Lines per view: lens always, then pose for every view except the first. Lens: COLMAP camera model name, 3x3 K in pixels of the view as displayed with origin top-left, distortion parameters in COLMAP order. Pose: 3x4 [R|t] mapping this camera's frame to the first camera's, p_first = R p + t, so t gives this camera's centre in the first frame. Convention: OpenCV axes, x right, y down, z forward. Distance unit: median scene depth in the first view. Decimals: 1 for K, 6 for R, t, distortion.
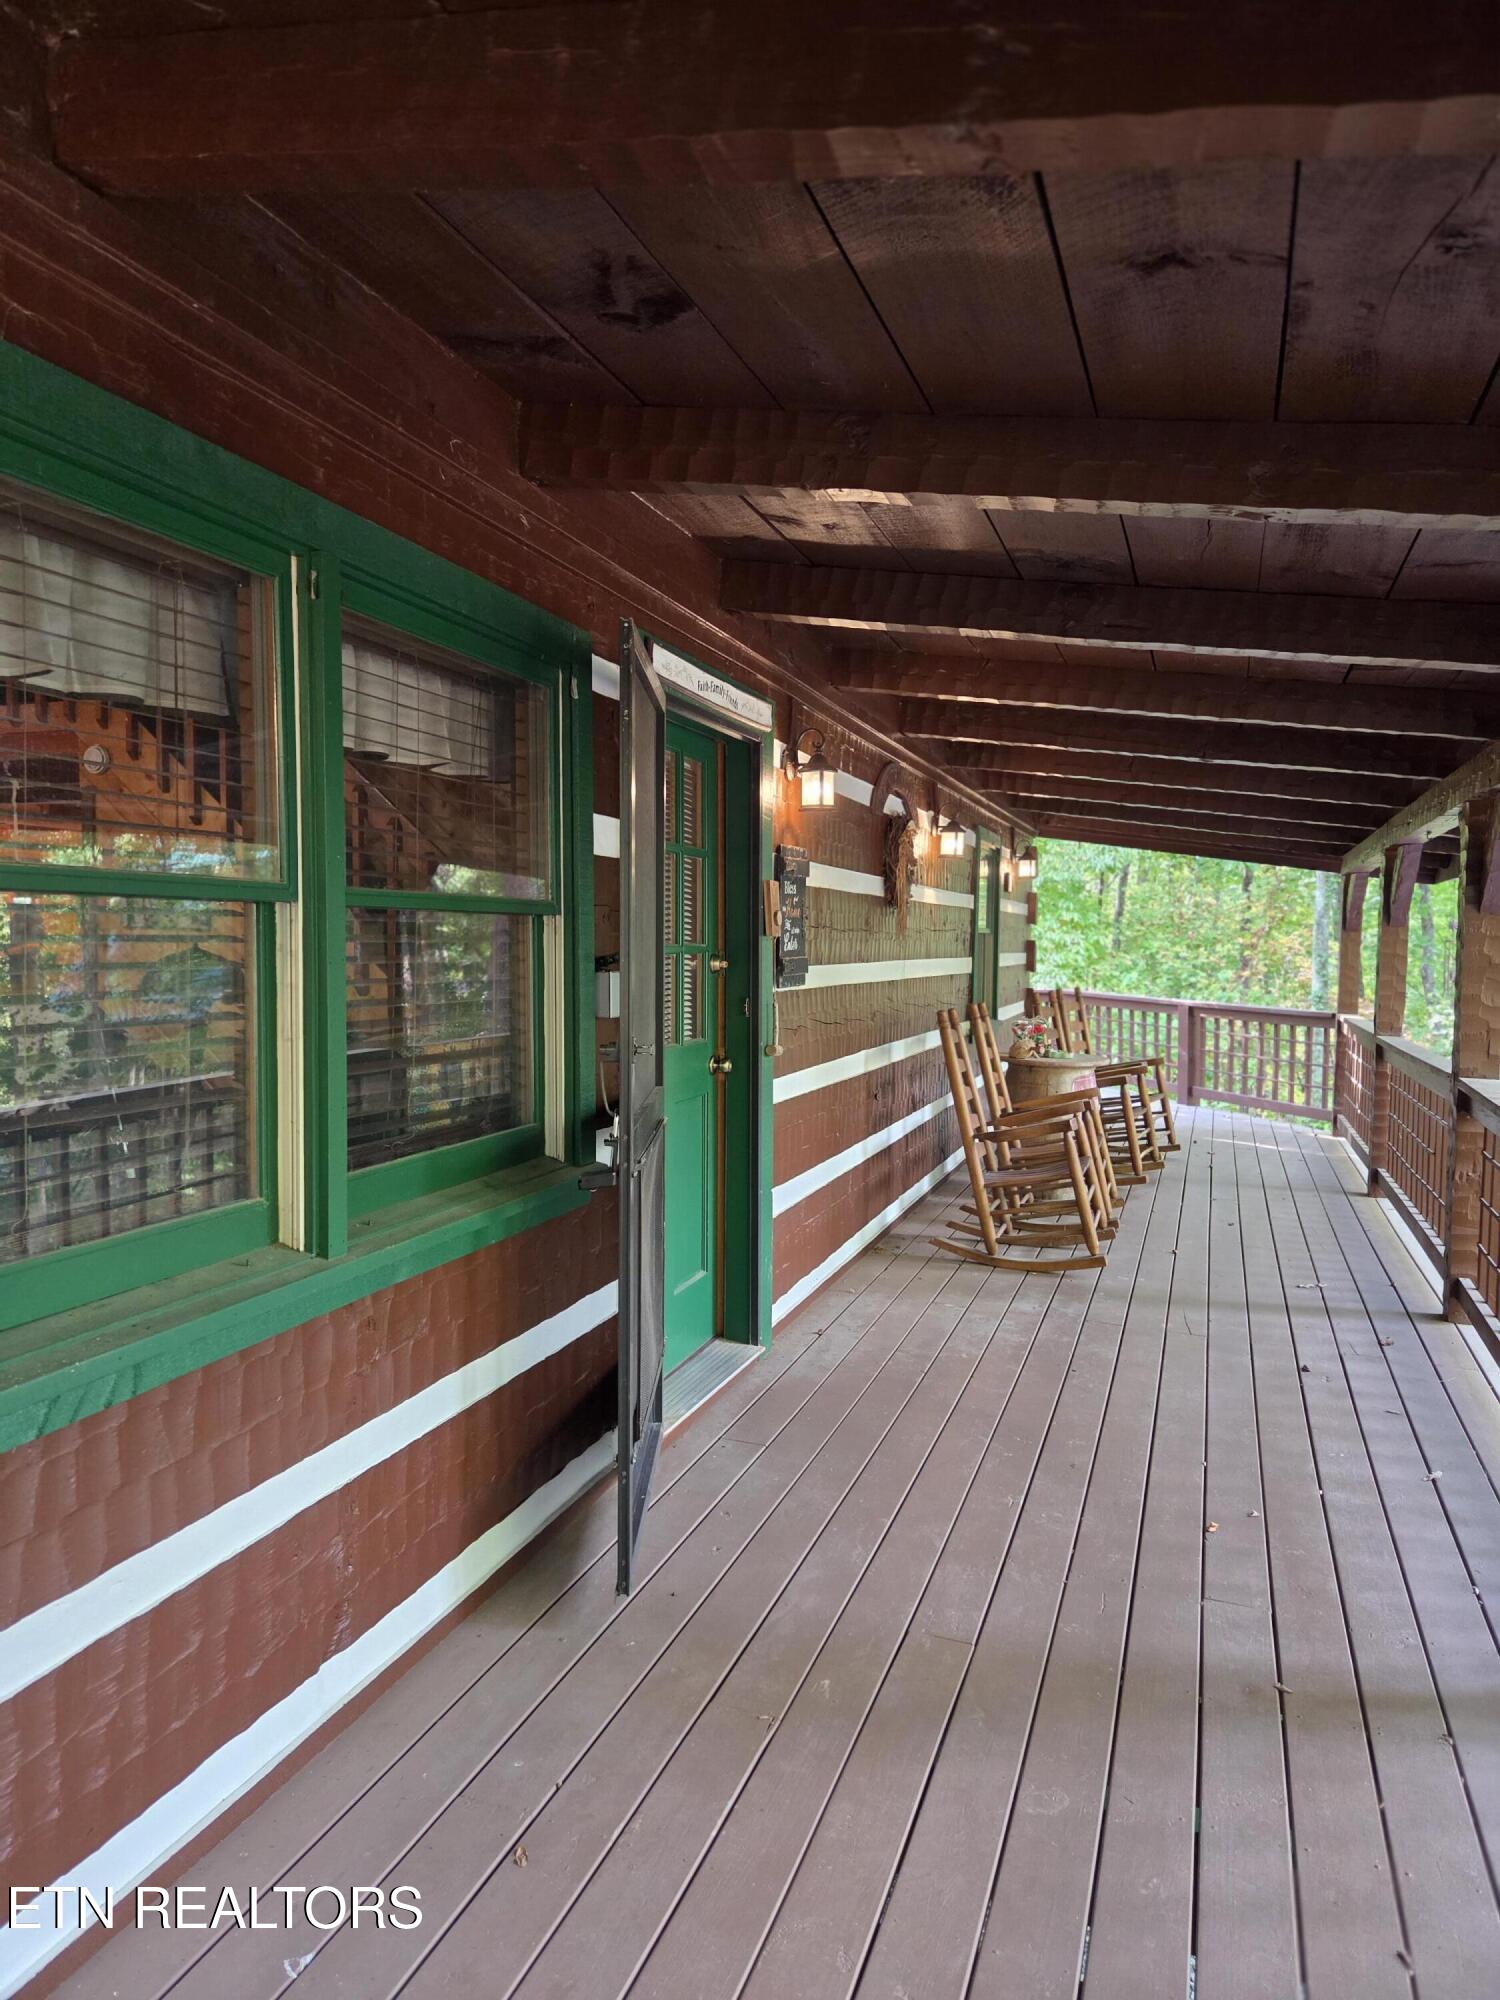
lens RADIAL K [[1341.4, 0, 744.2], [0, 1341.4, 990.9], [0, 0, 1]] dist [0.075627, -0.058205]
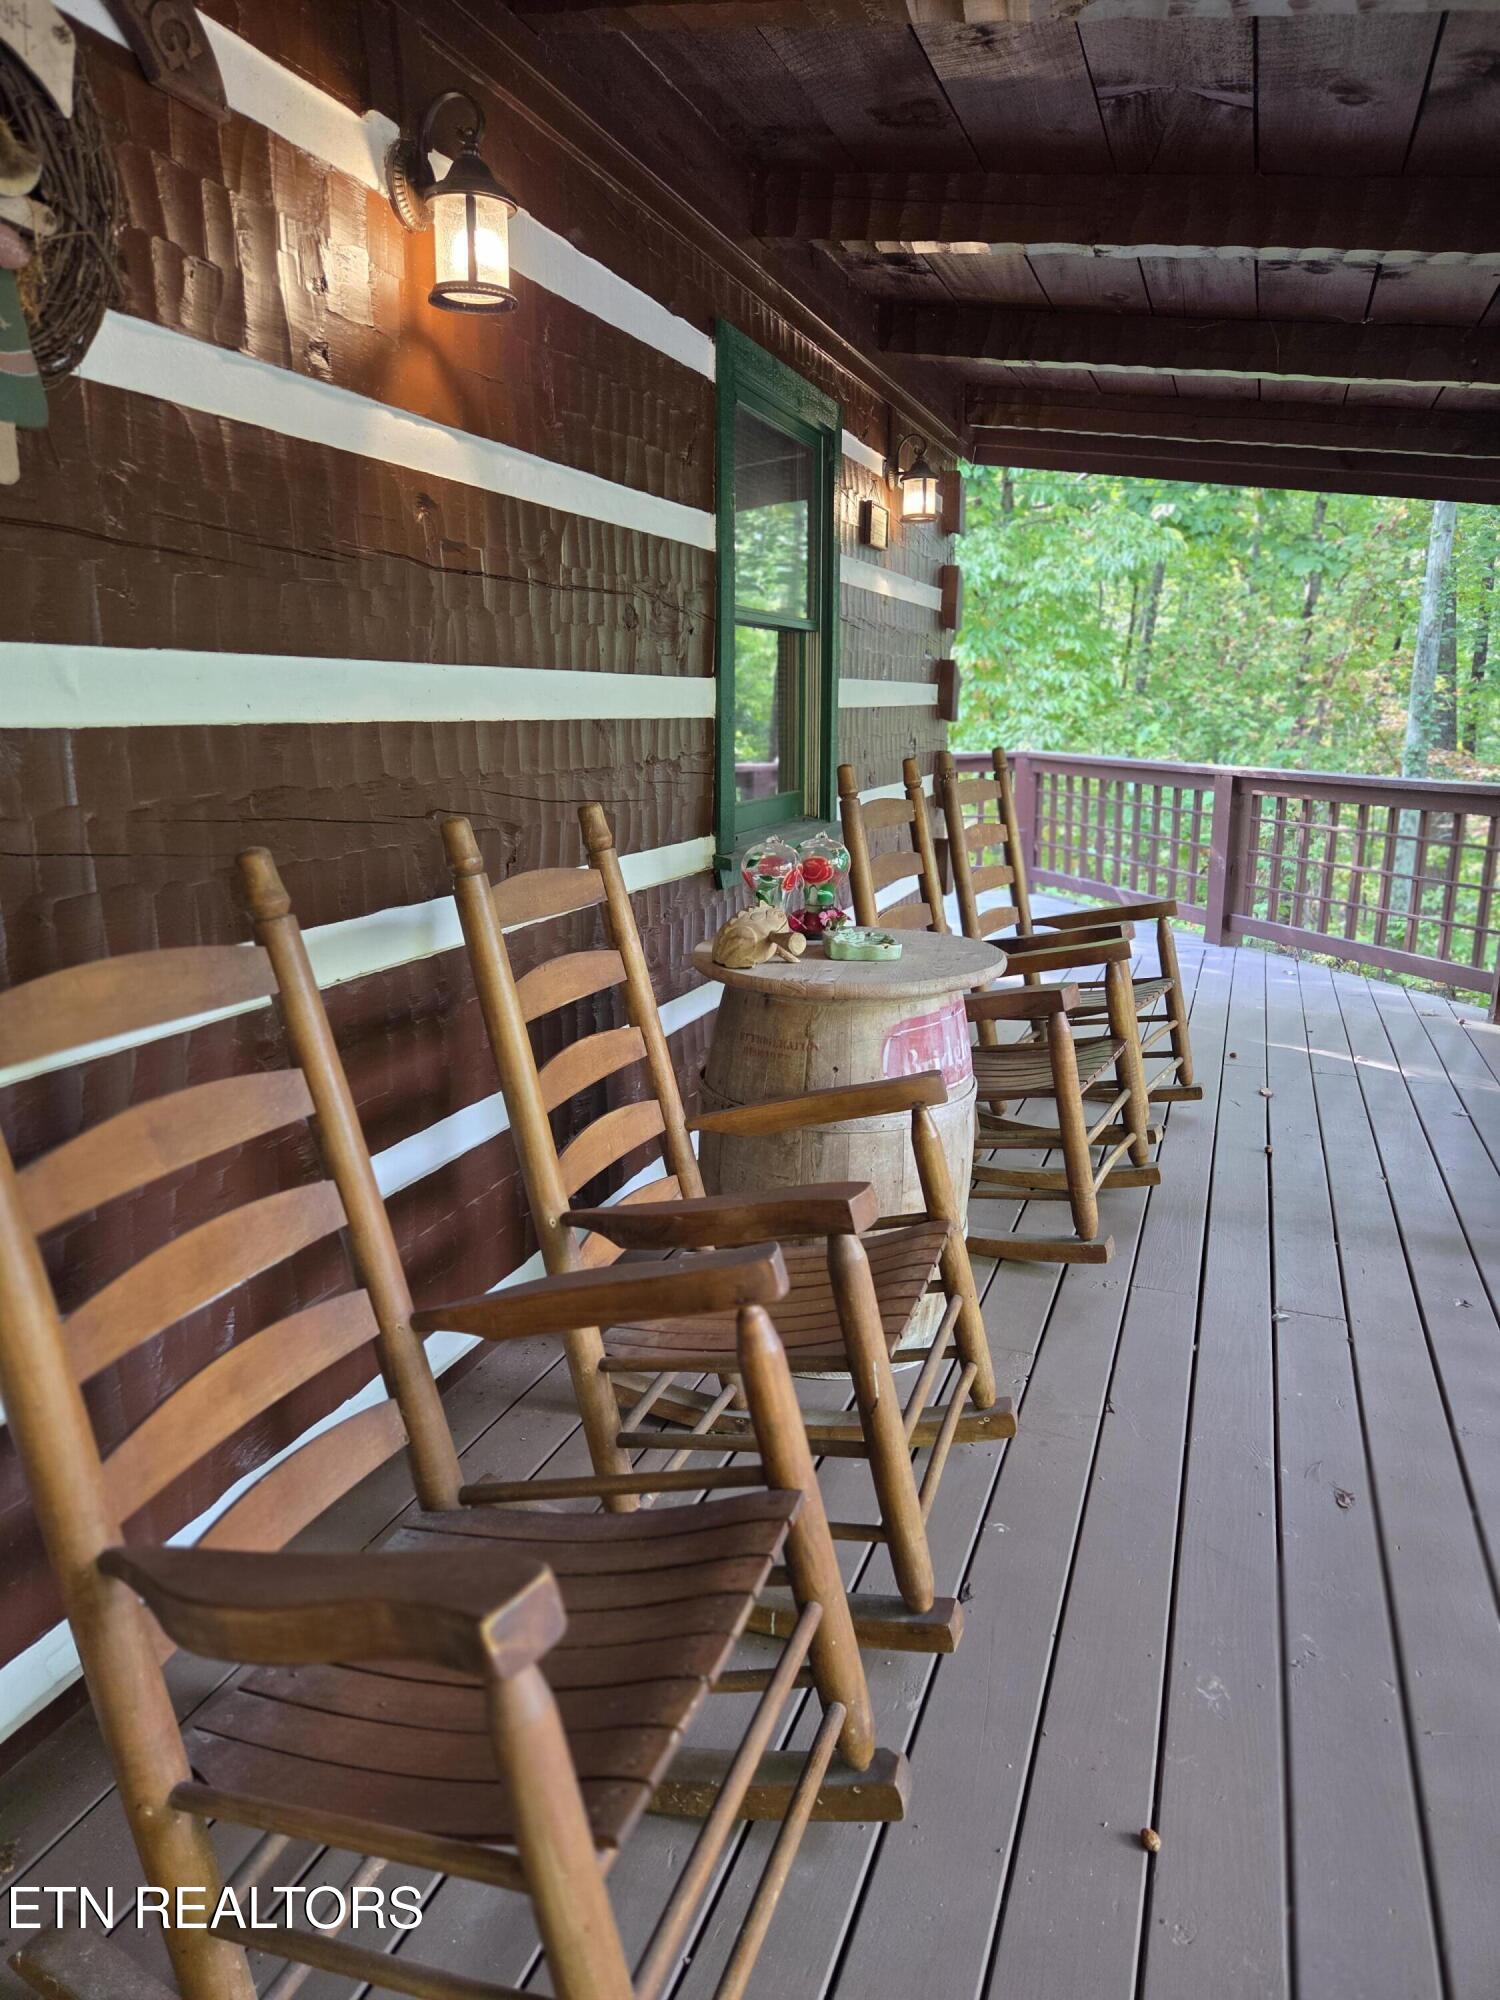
lens RADIAL K [[1341.4, 0, 749.3], [0, 1341.4, 1016.0], [0, 0, 1]] dist [0.075627, -0.058205]
pose [[0.999729, -0.013739, -0.018798, 0.122626], [0.017030, 0.982035, 0.187929, -0.000431], [0.015878, -0.188198, 0.982003, 0.379925]]
